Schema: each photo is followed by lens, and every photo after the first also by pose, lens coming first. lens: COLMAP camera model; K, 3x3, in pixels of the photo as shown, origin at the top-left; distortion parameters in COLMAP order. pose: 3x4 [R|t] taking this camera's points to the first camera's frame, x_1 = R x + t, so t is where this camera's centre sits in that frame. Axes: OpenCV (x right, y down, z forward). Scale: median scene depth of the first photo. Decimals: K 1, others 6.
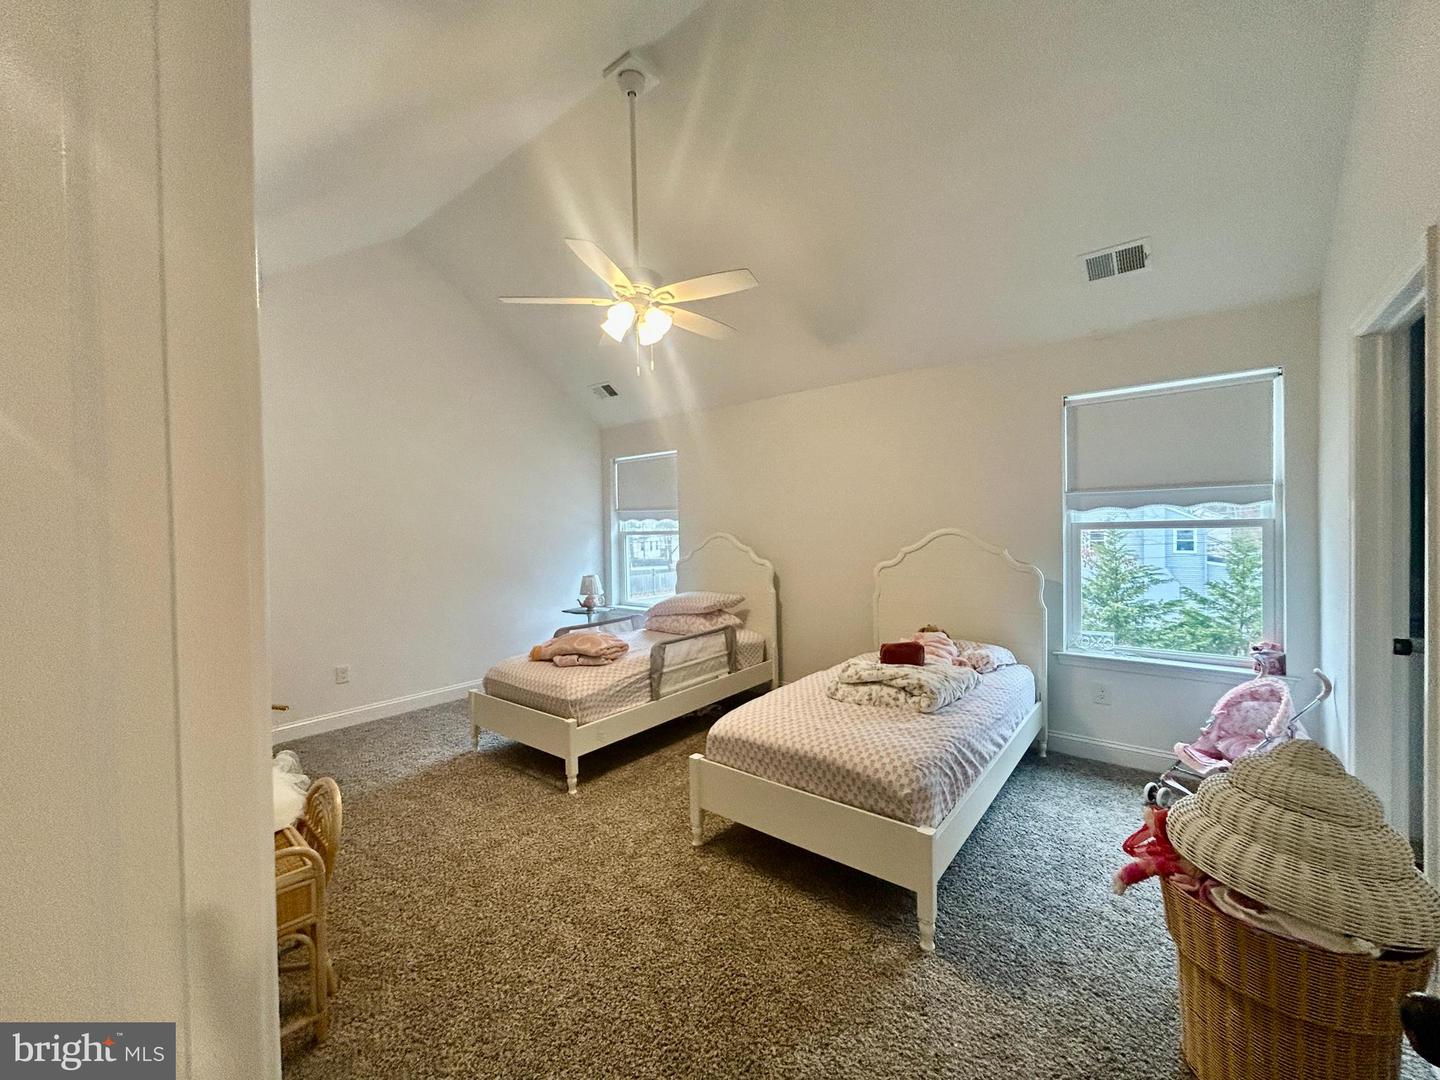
lens RADIAL K [[565.6, 0, 720.0], [0, 565.6, 540.0], [0, 0, 1]] dist [0.000788, 0.000039]
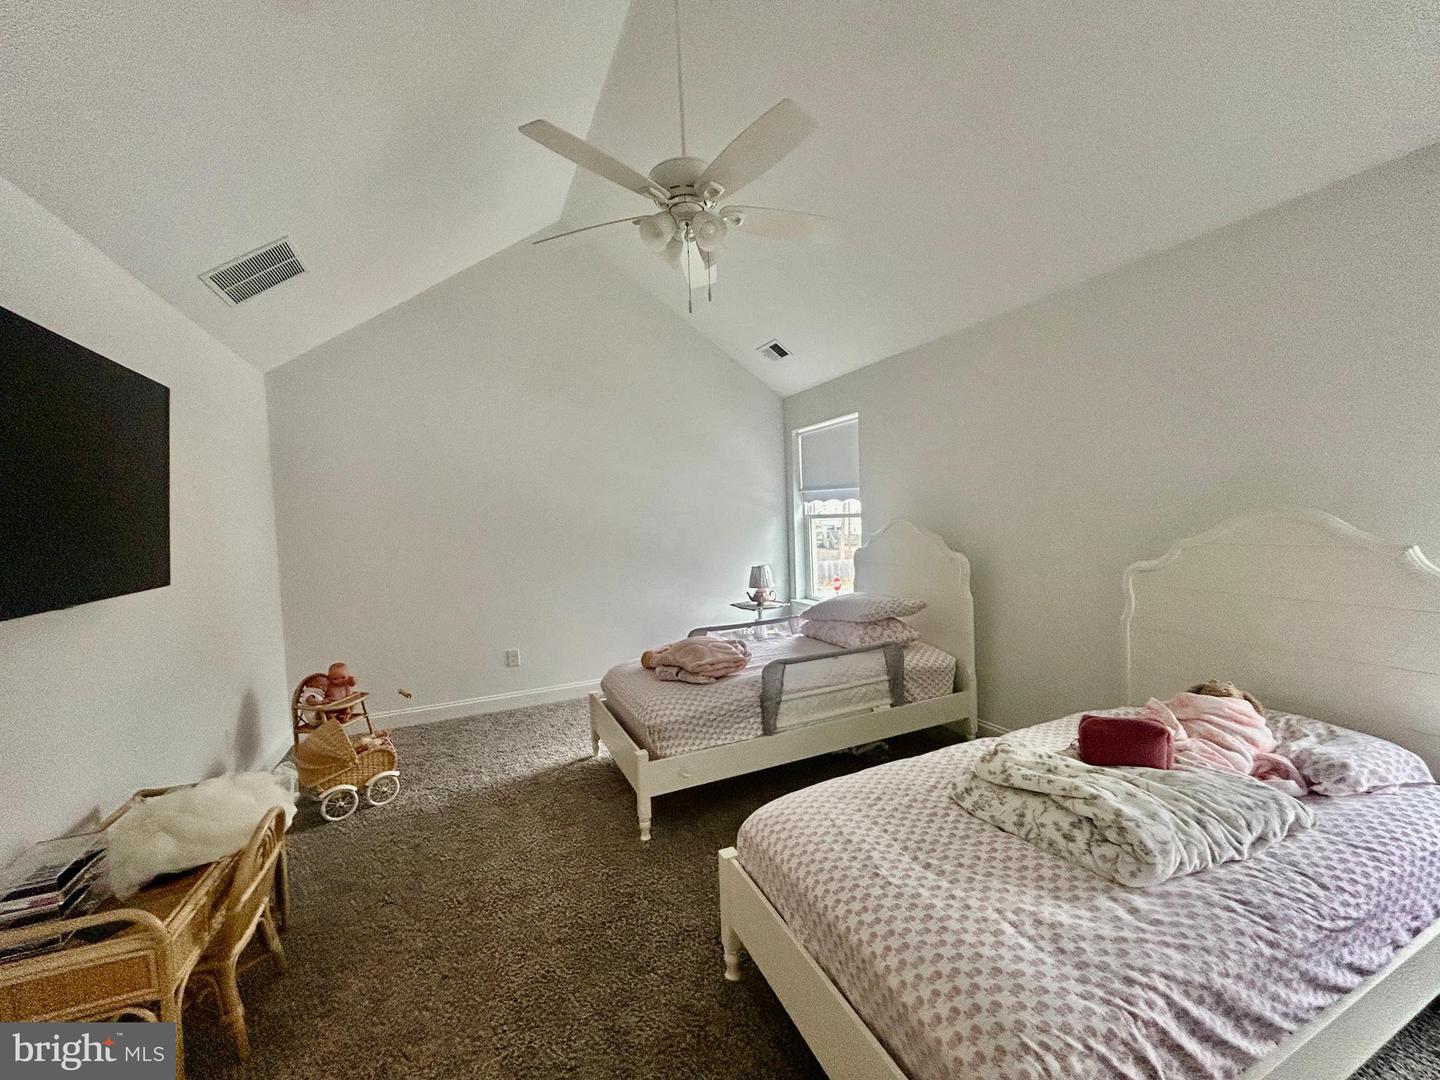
lens RADIAL K [[576.5, 0, 720.0], [0, 576.5, 540.0], [0, 0, 1]] dist [-0.001047, 0.000039]
pose [[0.892875, 0.002363, -0.450299, 0.183244], [0.014291, 0.999334, 0.033582, -0.013352], [0.450078, -0.036420, 0.892246, 0.269916]]
